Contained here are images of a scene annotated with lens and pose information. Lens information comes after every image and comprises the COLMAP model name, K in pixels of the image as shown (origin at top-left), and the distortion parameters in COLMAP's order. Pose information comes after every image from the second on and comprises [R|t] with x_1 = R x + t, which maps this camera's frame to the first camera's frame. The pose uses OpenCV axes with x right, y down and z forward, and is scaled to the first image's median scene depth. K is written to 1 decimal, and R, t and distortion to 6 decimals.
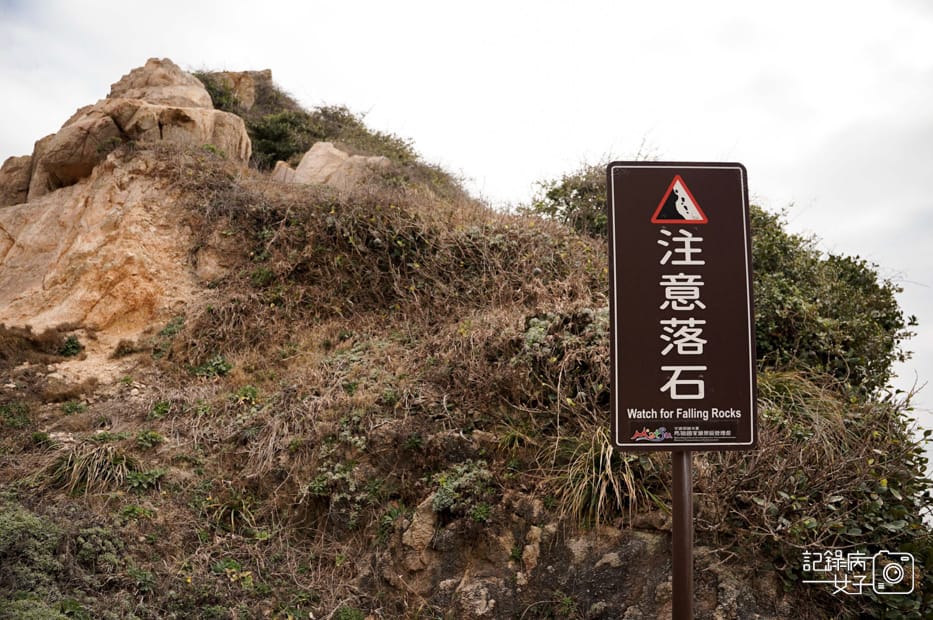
lens RADIAL K [[747.7, 0, 466.5], [0, 747.7, 310.0], [0, 0, 1]] dist [-0.213257, 0.117470]
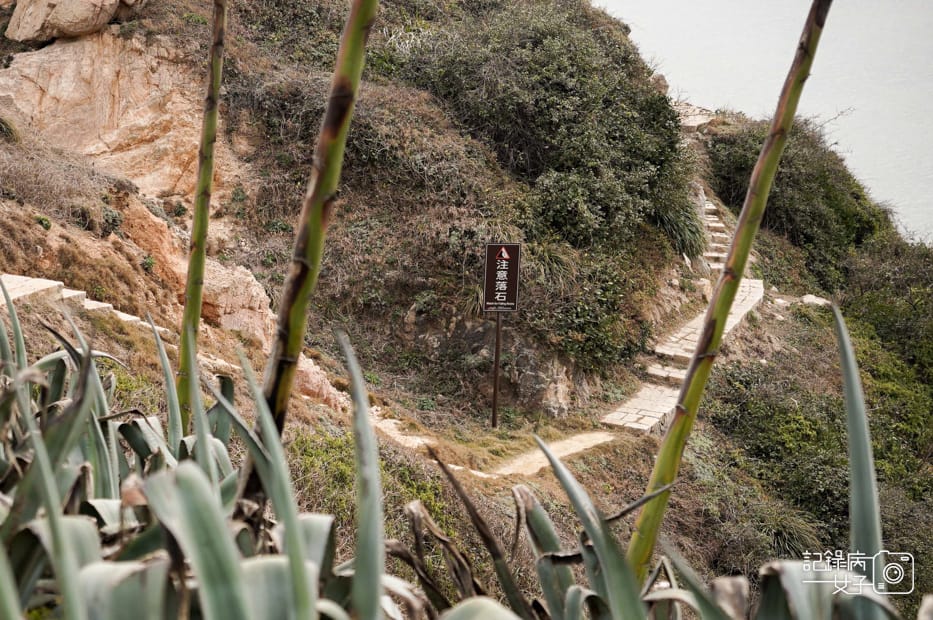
lens RADIAL K [[2013.3, 0, 466.5], [0, 2013.3, 310.0], [0, 0, 1]] dist [-0.024873, -0.167018]
pose [[0.981381, -0.013517, 0.191594, -1.221280], [-0.062269, 0.921253, 0.383947, -2.463736], [-0.181696, -0.388728, 0.903259, -5.459538]]
